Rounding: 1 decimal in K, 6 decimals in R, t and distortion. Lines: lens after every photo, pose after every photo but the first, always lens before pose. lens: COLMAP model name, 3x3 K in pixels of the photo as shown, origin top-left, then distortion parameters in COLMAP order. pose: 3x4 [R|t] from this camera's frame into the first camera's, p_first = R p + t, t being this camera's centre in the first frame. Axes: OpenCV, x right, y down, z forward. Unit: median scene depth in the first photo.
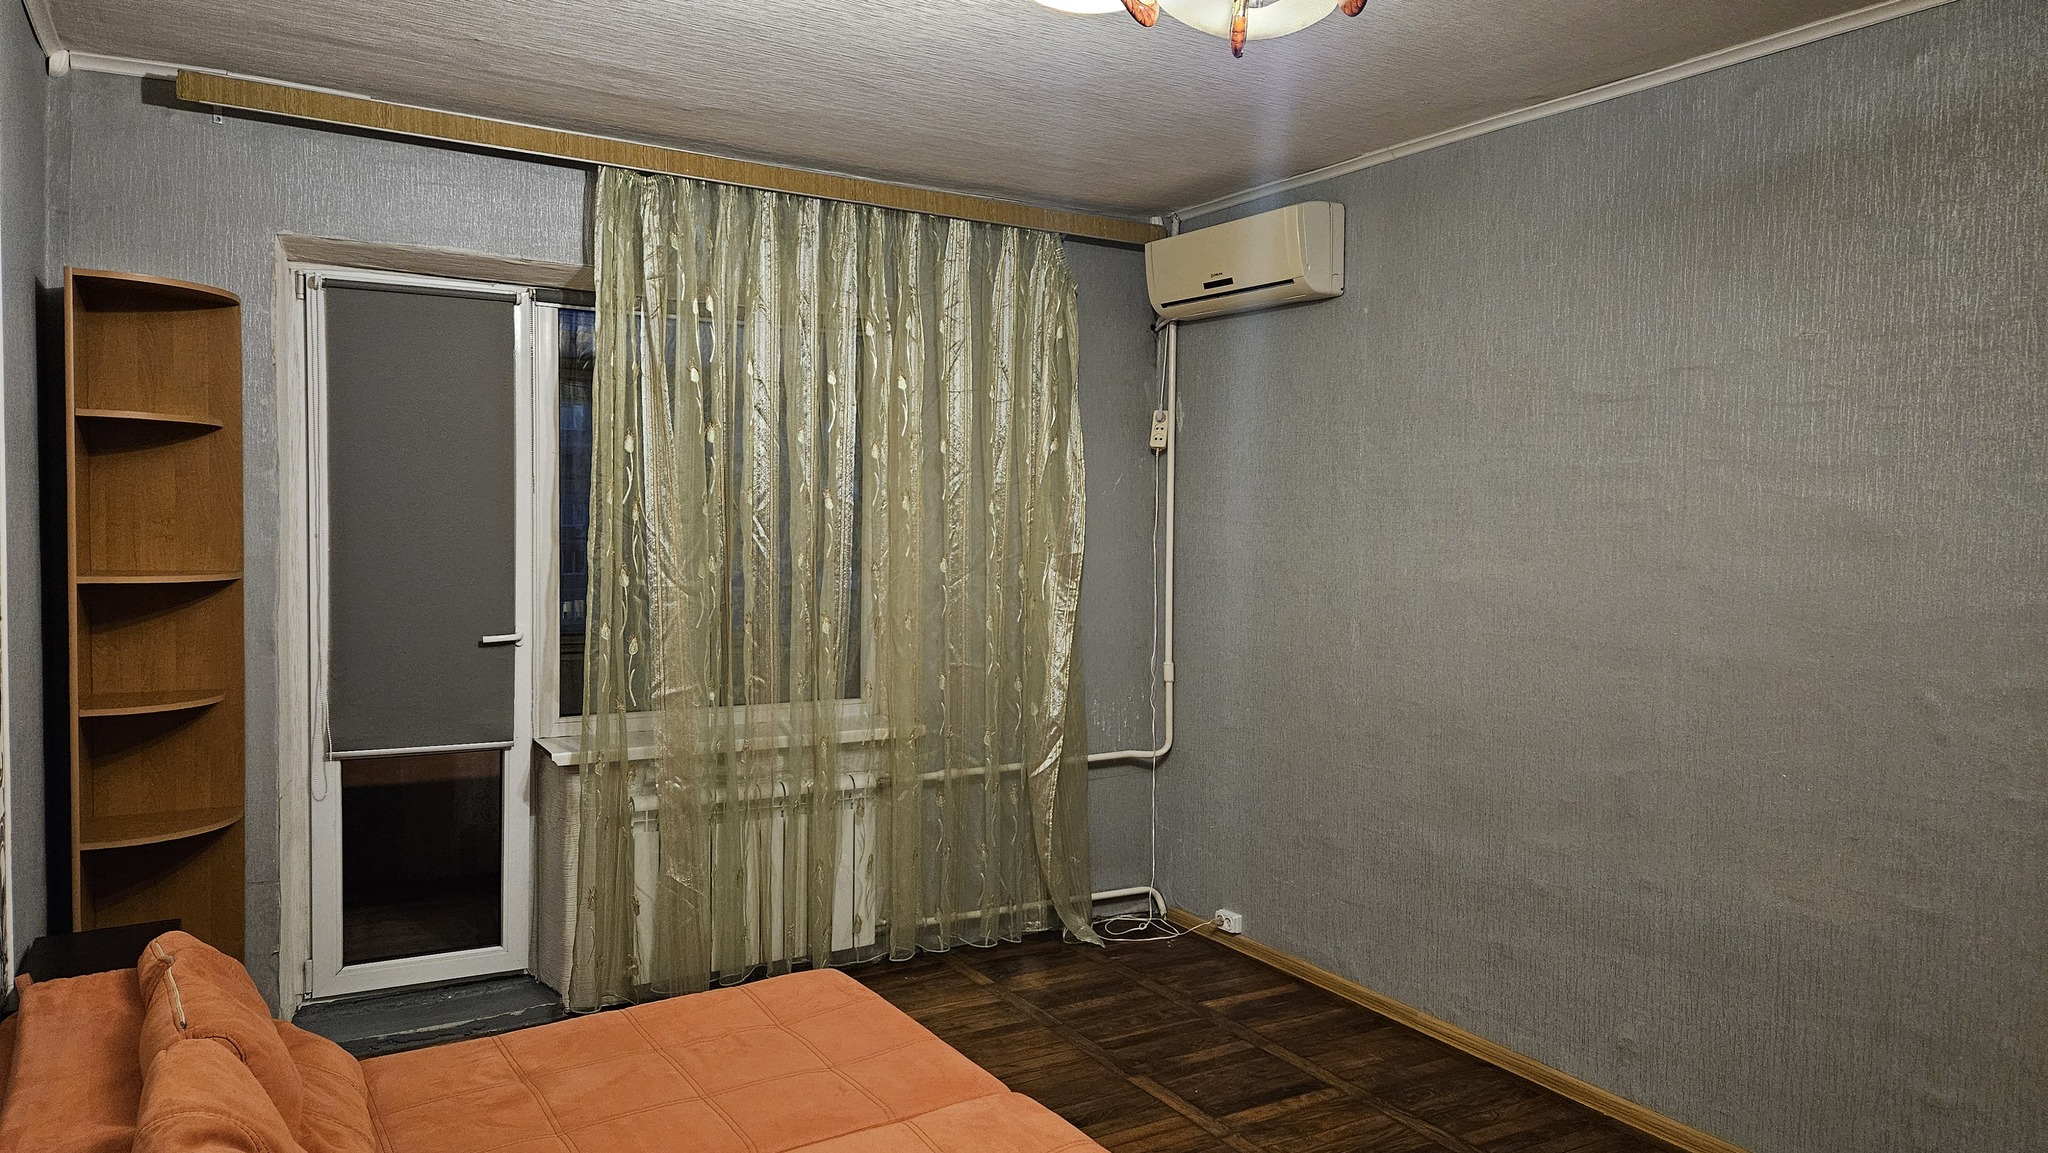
lens RADIAL K [[1364.3, 0, 1034.7], [0, 1364.3, 582.7], [0, 0, 1]] dist [0.070925, -0.059469]
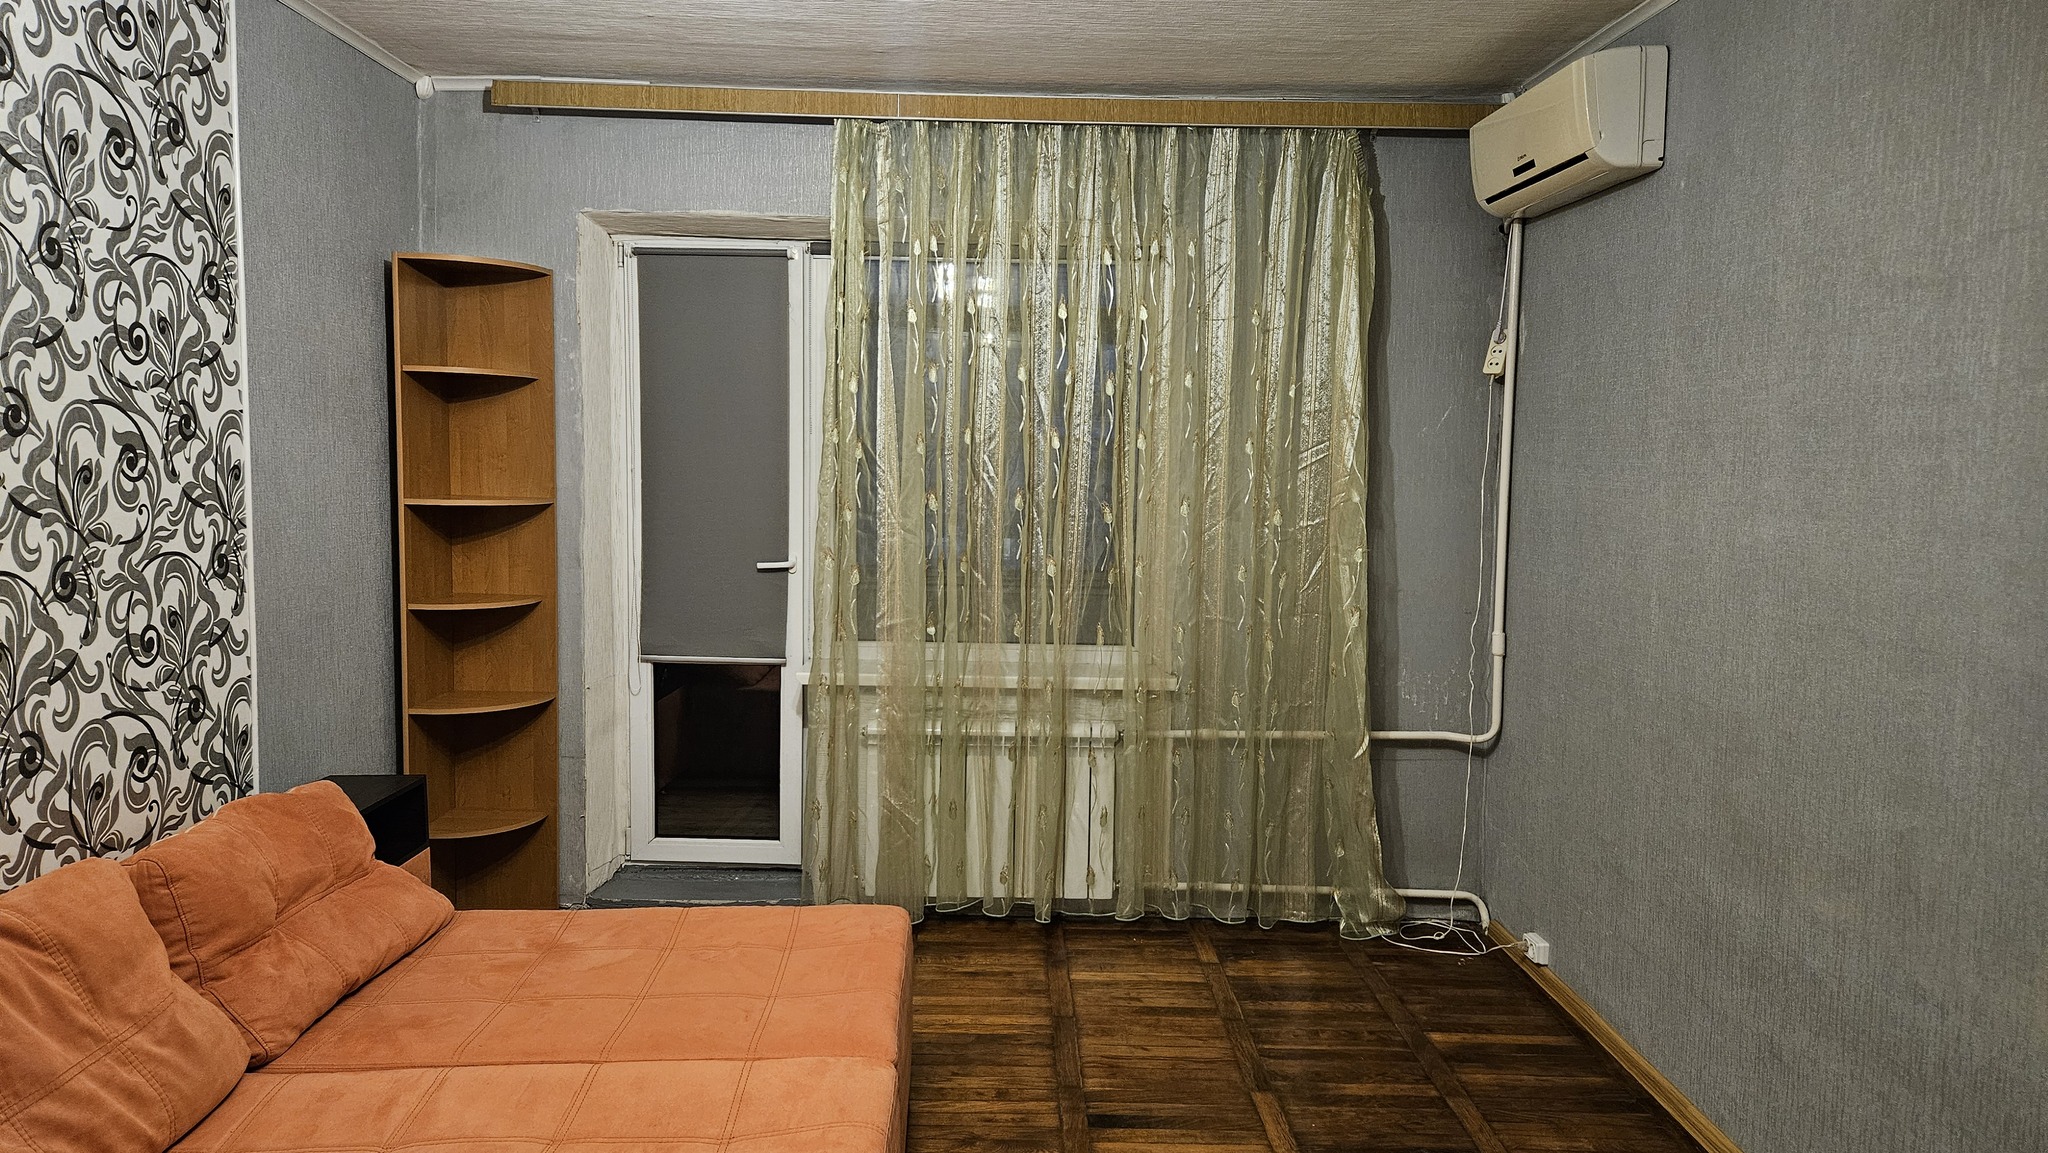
lens RADIAL K [[1364.3, 0, 989.2], [0, 1364.3, 582.2], [0, 0, 1]] dist [0.070925, -0.059469]
pose [[0.861736, 0.050321, -0.504855, 0.319951], [-0.030578, 0.998411, 0.047324, -0.003483], [0.506434, -0.025343, 0.861906, 0.144018]]
